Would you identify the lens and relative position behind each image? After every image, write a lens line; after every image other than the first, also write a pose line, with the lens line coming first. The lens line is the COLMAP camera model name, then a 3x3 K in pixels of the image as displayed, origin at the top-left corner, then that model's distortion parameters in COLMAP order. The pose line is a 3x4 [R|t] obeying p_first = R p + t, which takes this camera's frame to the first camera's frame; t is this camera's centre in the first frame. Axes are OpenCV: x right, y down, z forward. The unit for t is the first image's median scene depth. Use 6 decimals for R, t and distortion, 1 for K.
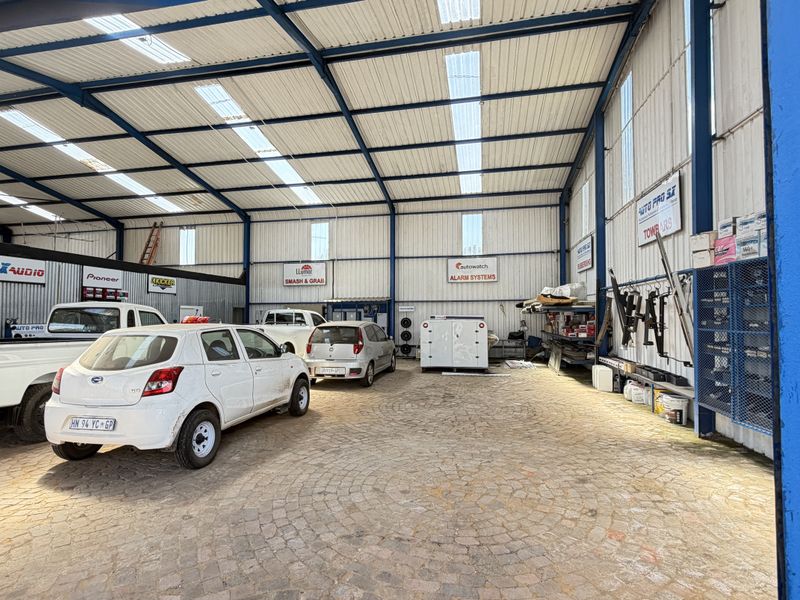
lens RADIAL K [[426.7, 0, 397.1], [0, 426.7, 301.7], [0, 0, 1]] dist [-0.003990, -0.000166]
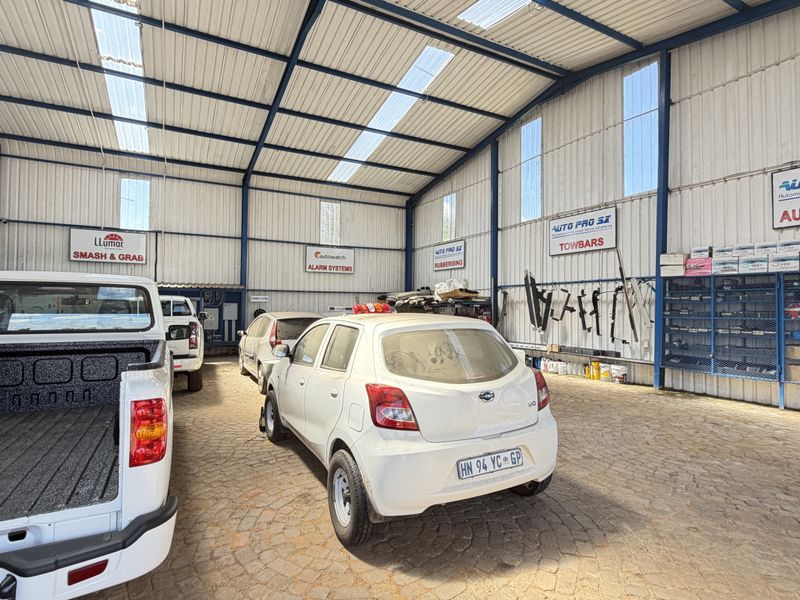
lens RADIAL K [[426.7, 0, 403.2], [0, 426.7, 299.9], [0, 0, 1]] dist [-0.003990, -0.000166]
pose [[0.764121, 0.020981, 0.644731, -0.317777], [-0.028907, 0.999581, 0.001732, 0.009186], [-0.644424, -0.019960, 0.764407, 0.148579]]
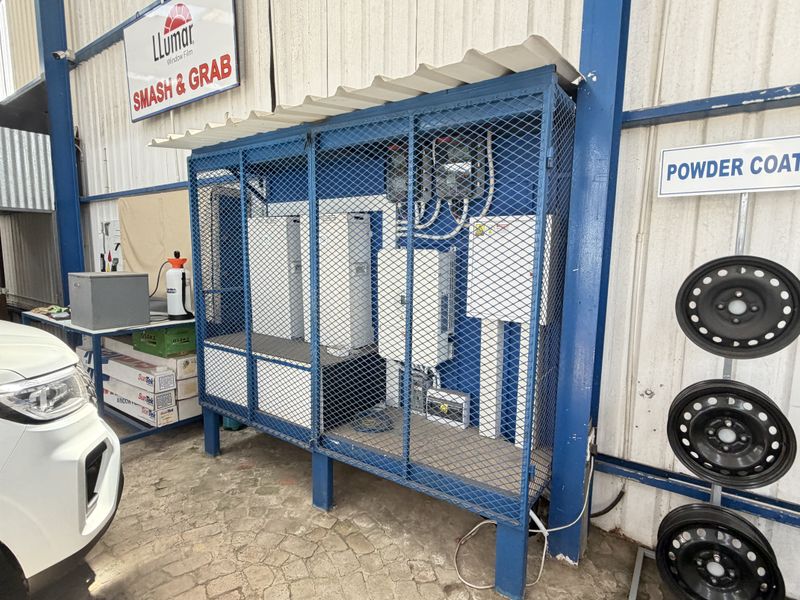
lens RADIAL K [[426.7, 0, 401.6], [0, 426.7, 302.5], [0, 0, 1]] dist [-0.003990, -0.000166]
pose [[0.919396, 0.060046, -0.388723, -0.012833], [0.000187, 0.988212, 0.153093, 0.033465], [0.393333, -0.140826, 0.908547, 0.878486]]
